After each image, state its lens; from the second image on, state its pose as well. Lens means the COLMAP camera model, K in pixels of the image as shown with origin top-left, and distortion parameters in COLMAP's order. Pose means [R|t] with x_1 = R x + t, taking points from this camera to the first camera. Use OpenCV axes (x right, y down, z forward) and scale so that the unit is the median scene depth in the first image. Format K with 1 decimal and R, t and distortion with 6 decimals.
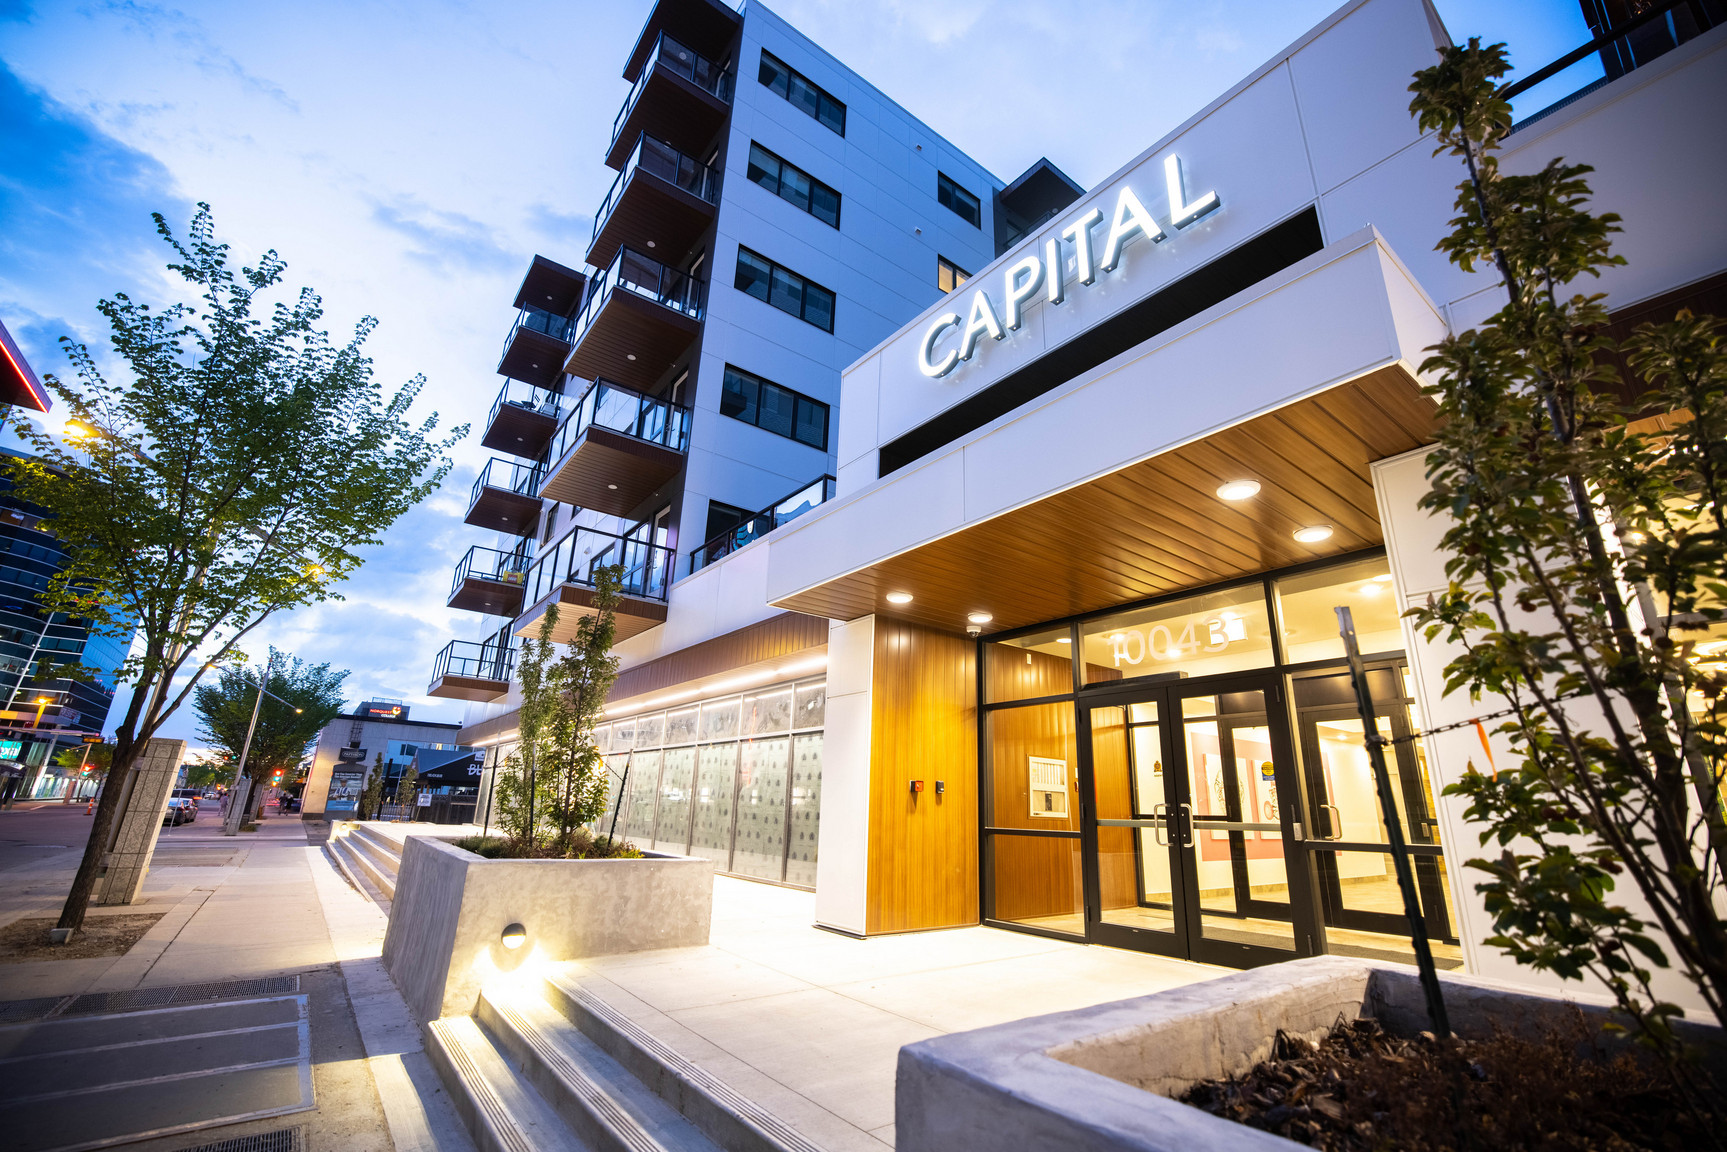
lens RADIAL K [[736.1, 0, 863.5], [0, 736.1, 576.0], [0, 0, 1]] dist [-0.041311, 0.000188]
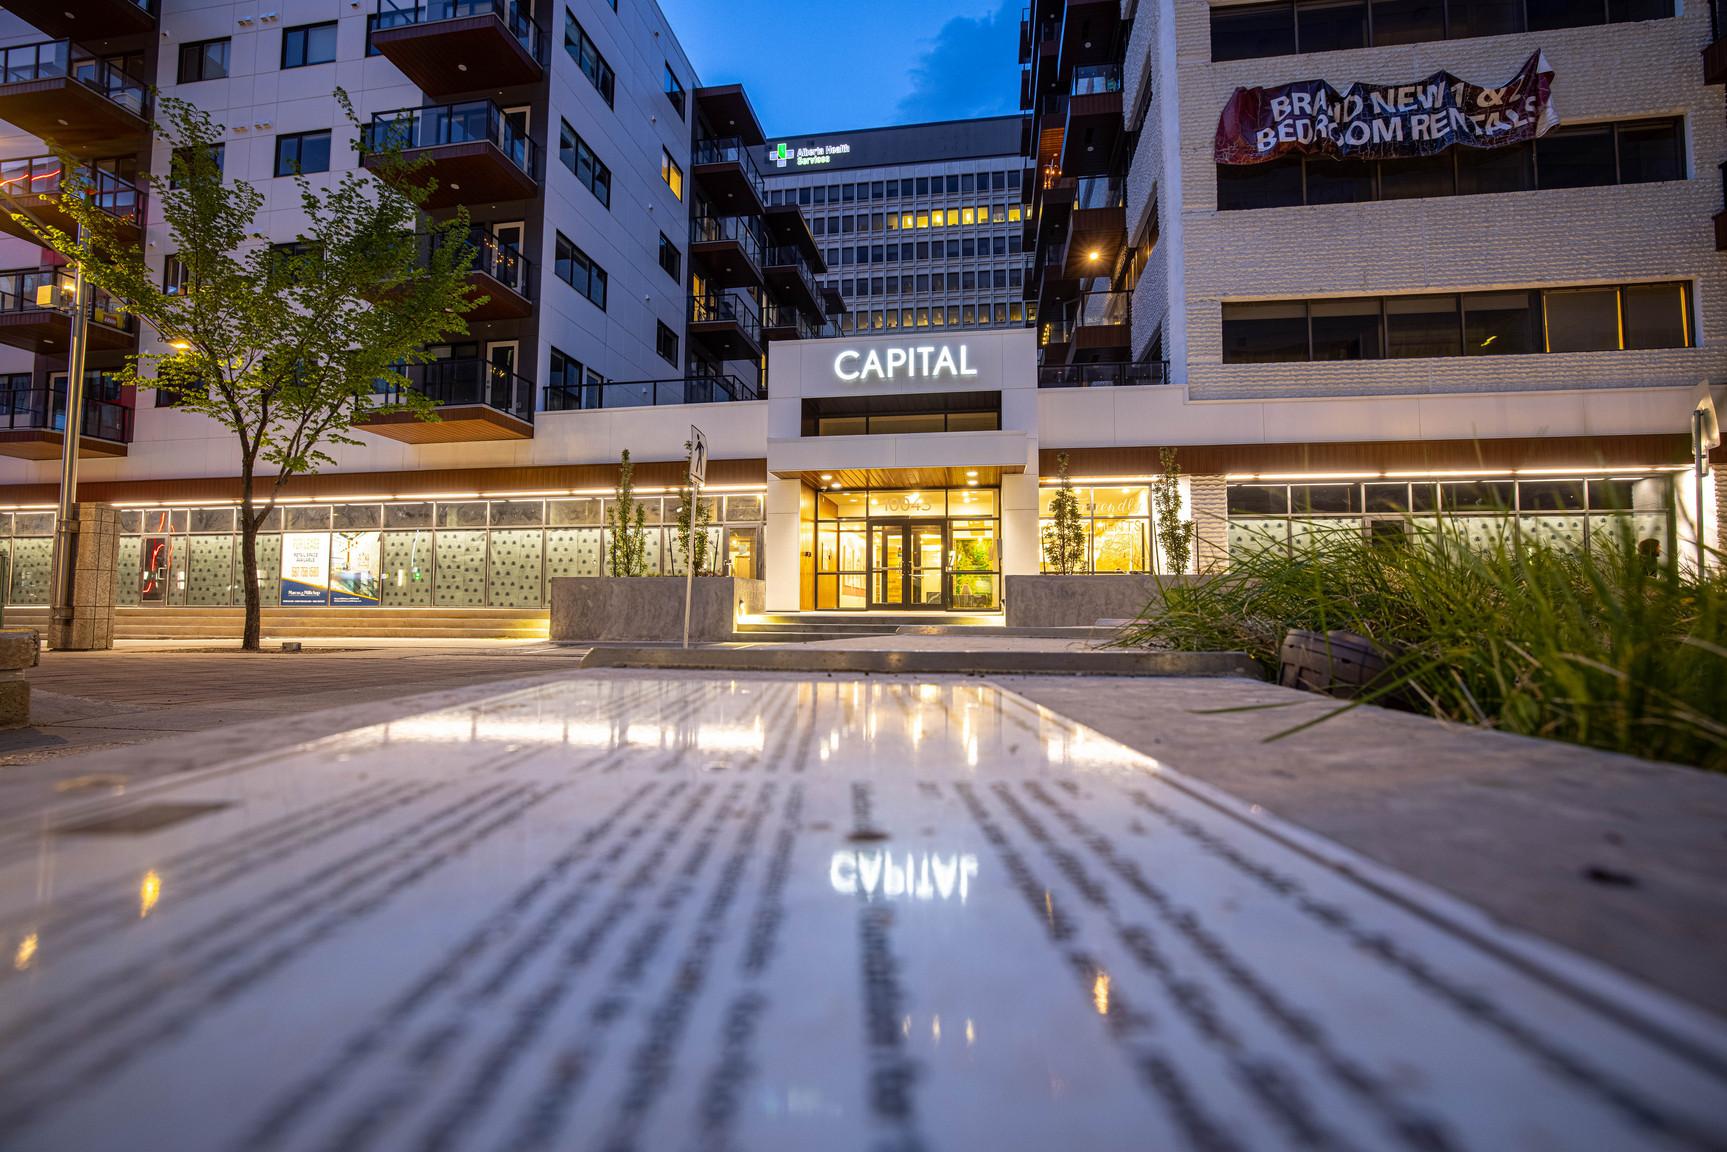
lens RADIAL K [[736.1, 0, 863.5], [0, 736.1, 576.0], [0, 0, 1]] dist [-0.041311, 0.000188]
pose [[0.727526, 0.007190, 0.686043, -1.216381], [-0.194538, 0.961067, 0.196229, -0.124490], [-0.657922, -0.276223, 0.700600, -0.683197]]
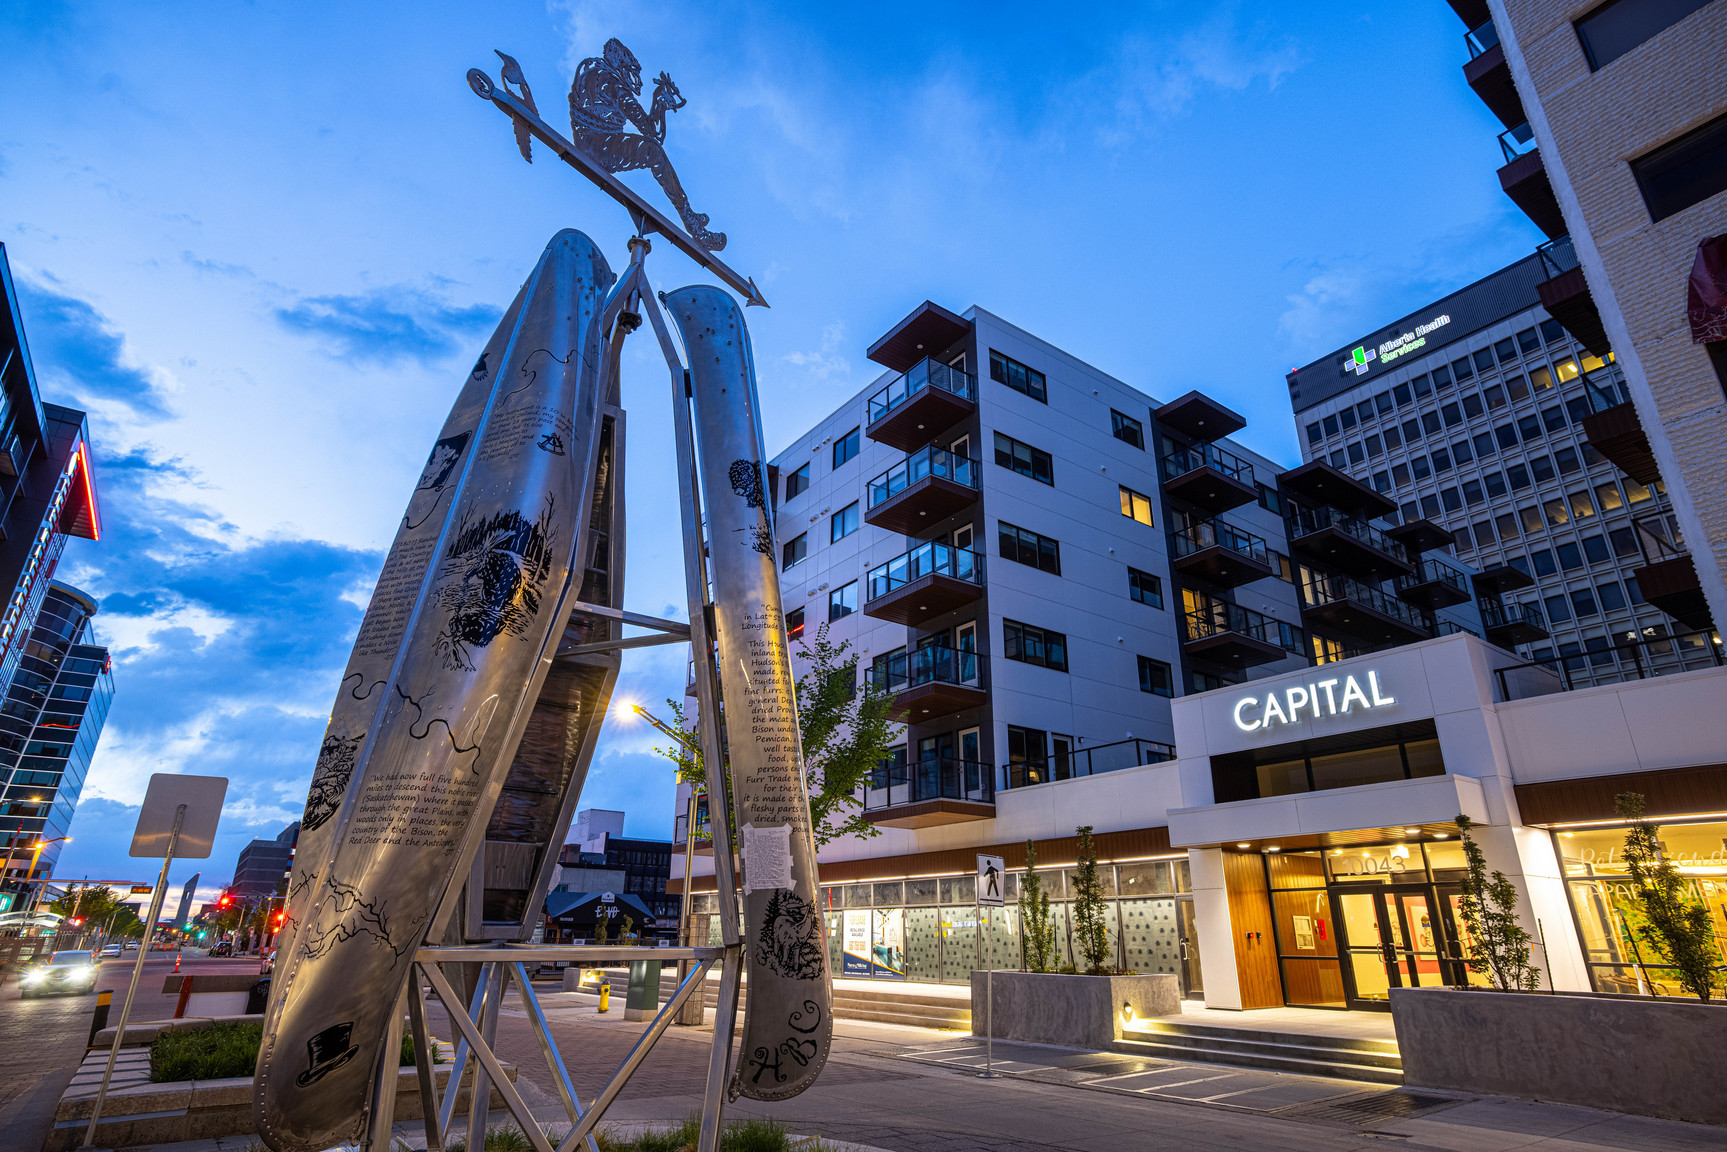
lens RADIAL K [[907.7, 0, 863.5], [0, 907.7, 576.0], [0, 0, 1]] dist [-0.038068, 0.036390]
pose [[0.999424, -0.030360, -0.015165, -0.793698], [0.029172, 0.996889, -0.073219, -0.471913], [0.017341, 0.072735, 0.997201, -1.340551]]
